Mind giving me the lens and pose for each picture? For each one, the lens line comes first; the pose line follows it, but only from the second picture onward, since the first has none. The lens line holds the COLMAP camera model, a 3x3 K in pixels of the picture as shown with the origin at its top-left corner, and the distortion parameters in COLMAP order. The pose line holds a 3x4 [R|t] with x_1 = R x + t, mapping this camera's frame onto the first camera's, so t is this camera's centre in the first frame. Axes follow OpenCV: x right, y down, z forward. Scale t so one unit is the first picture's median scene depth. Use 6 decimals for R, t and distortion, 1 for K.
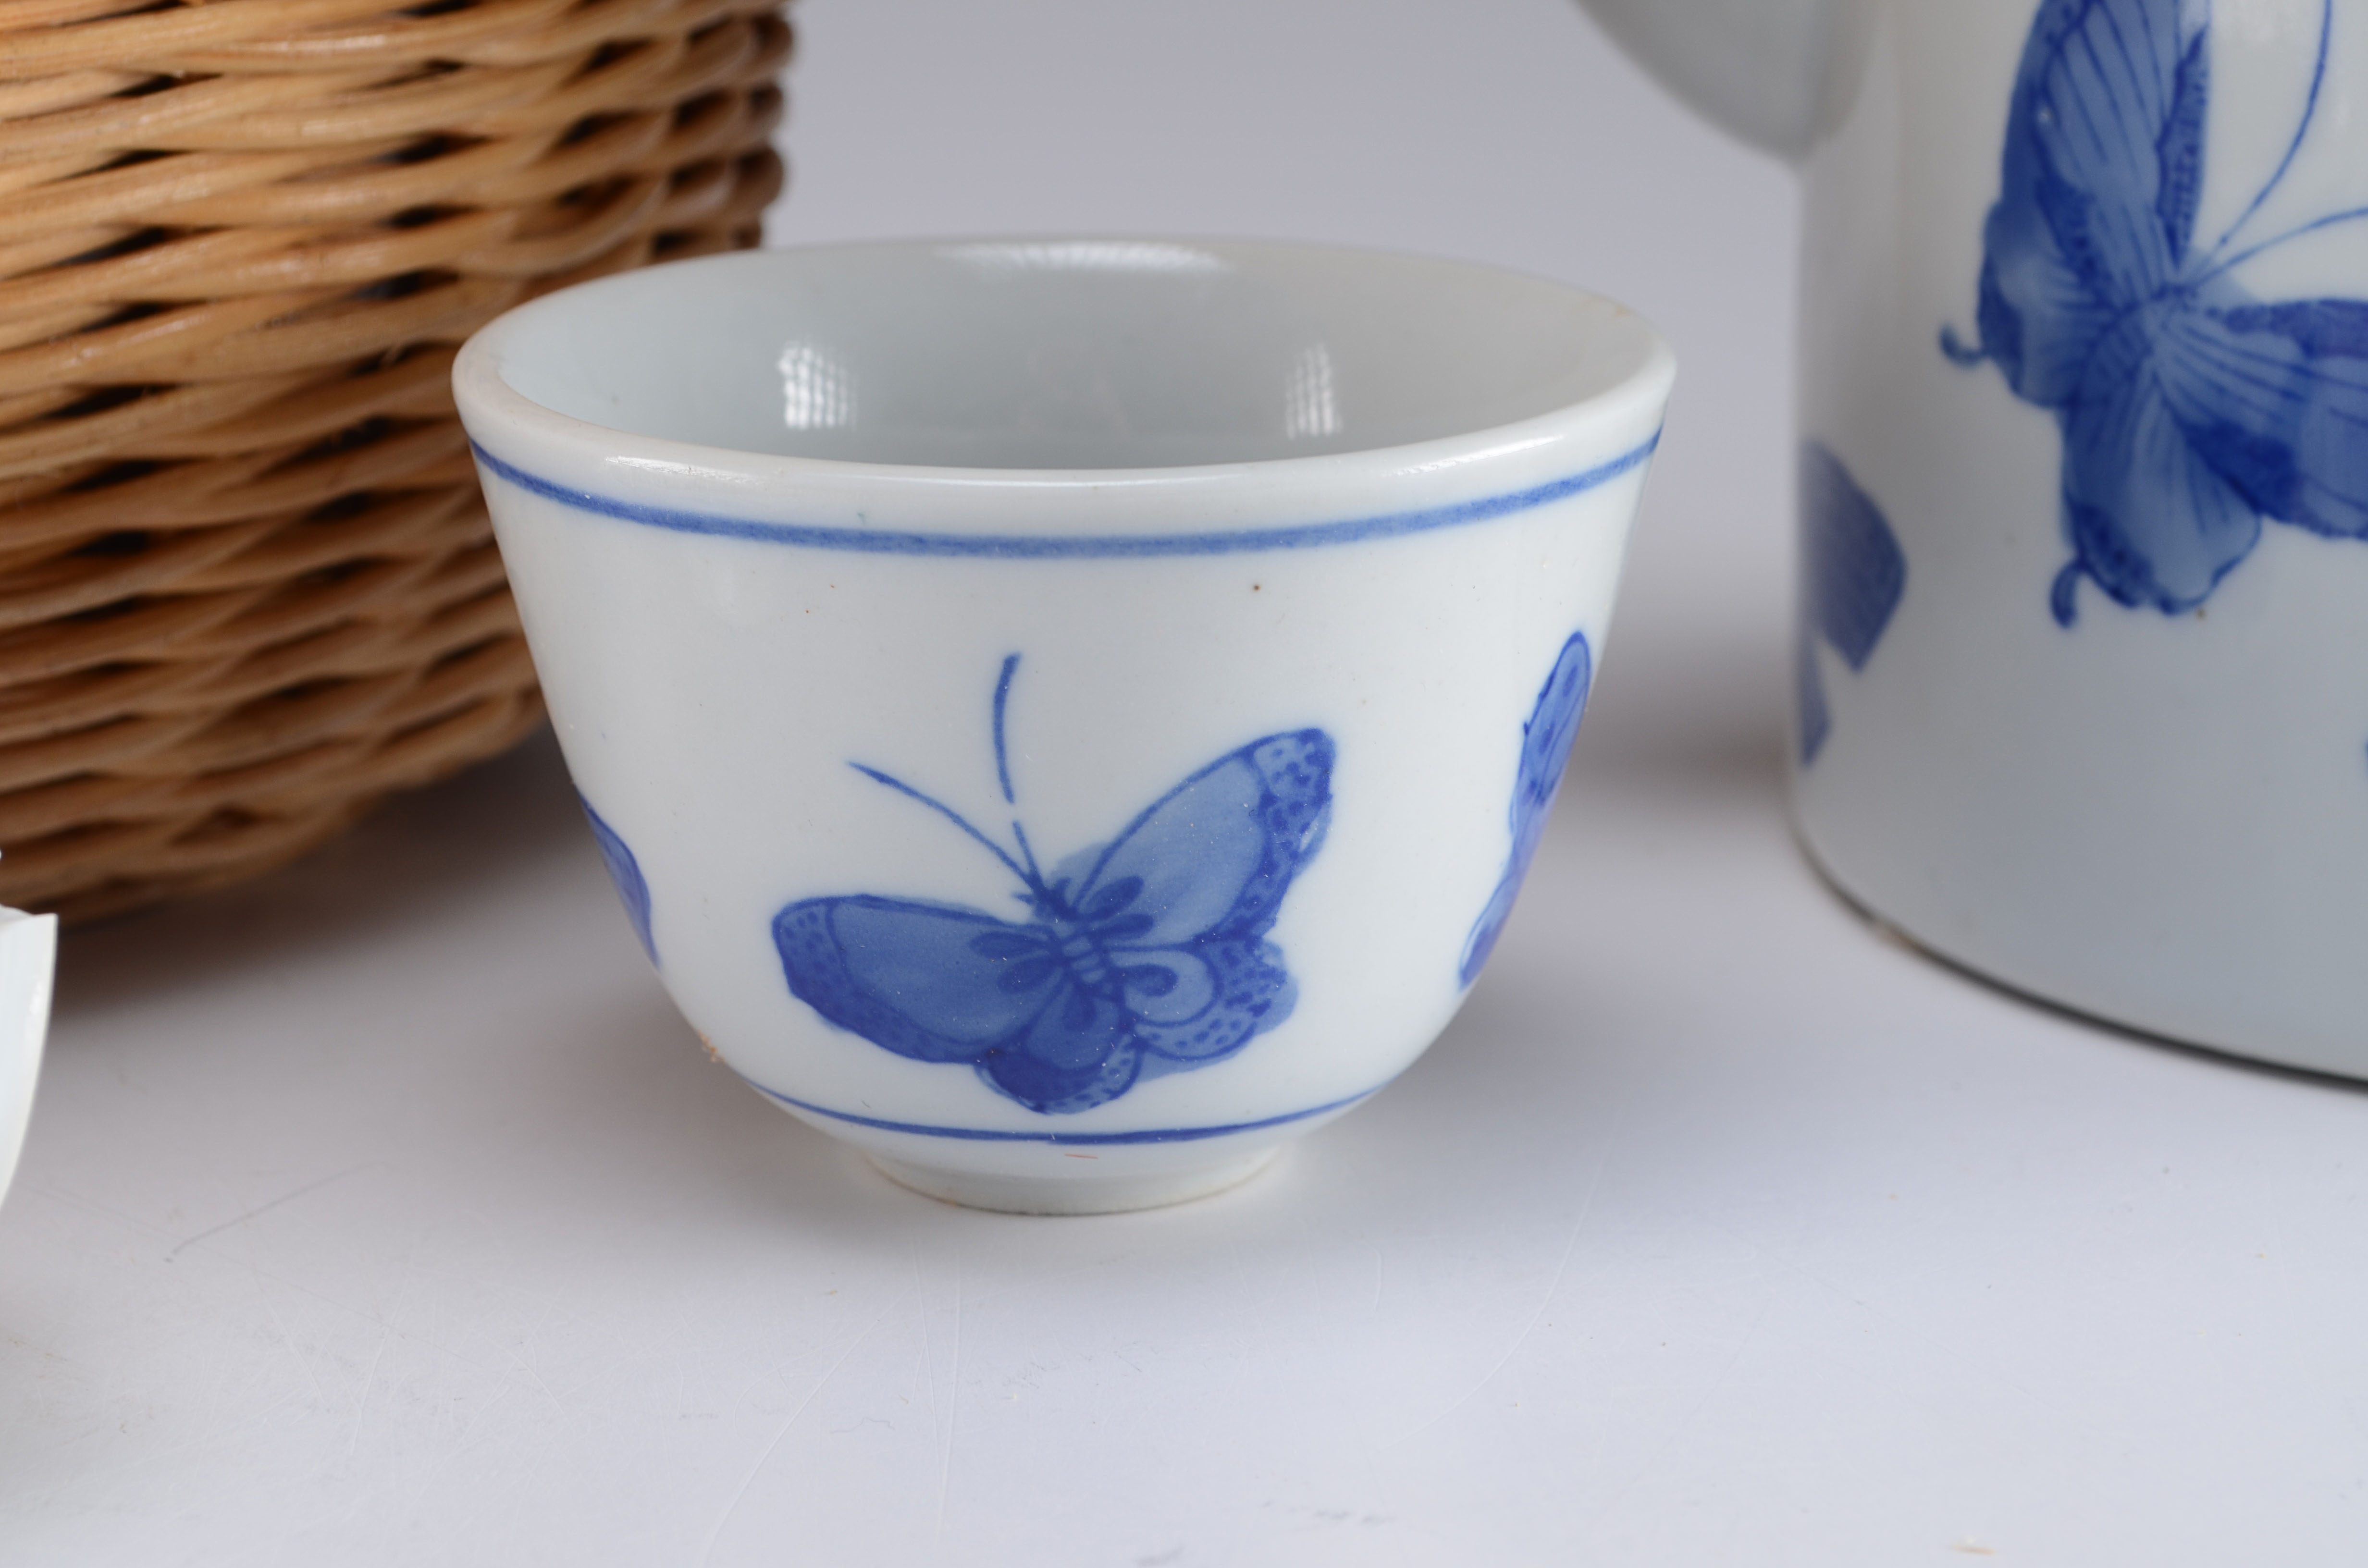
lens RADIAL K [[5590.5, 0, 1190.7], [0, 5590.5, 772.4], [0, 0, 1]] dist [-0.088751, 0.000000]
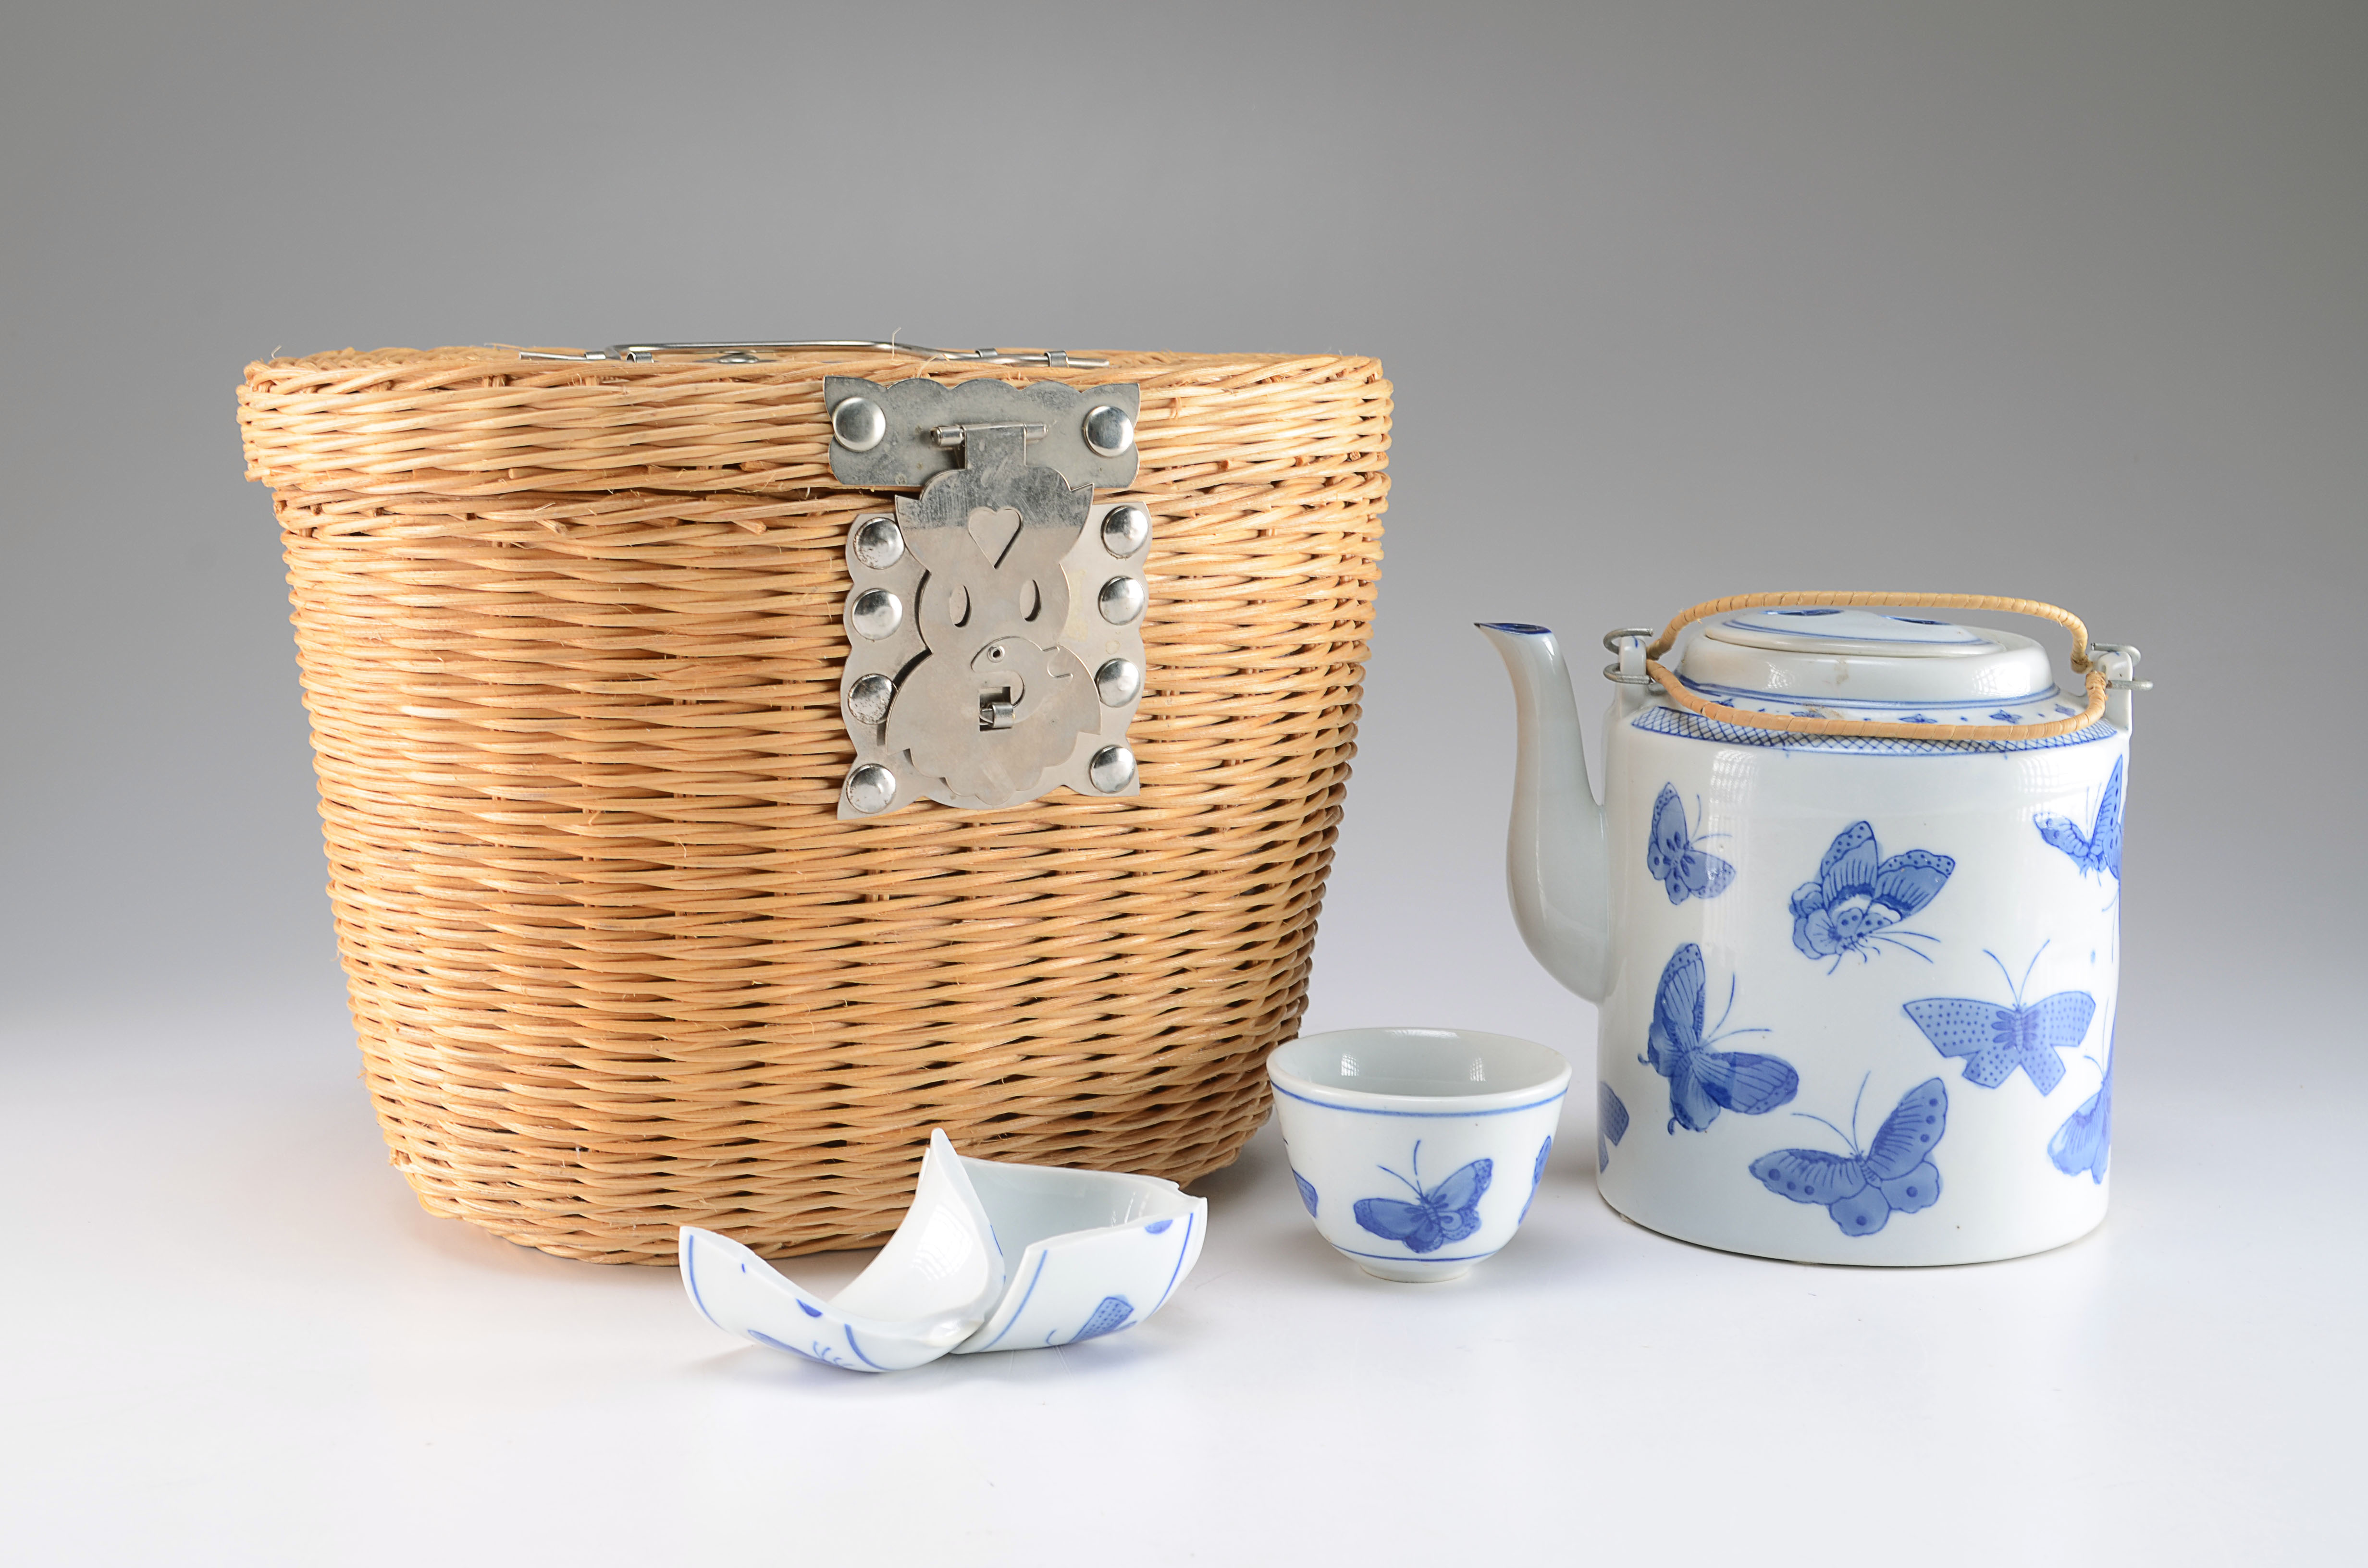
lens RADIAL K [[3158.1, 0, 1163.8], [0, 3158.1, 782.6], [0, 0, 1]] dist [0.179968, 0.000000]
pose [[0.999838, 0.003544, -0.017667, -0.158481], [-0.005809, 0.991515, -0.129859, 0.020238], [0.017057, 0.129940, 0.991375, -1.236799]]
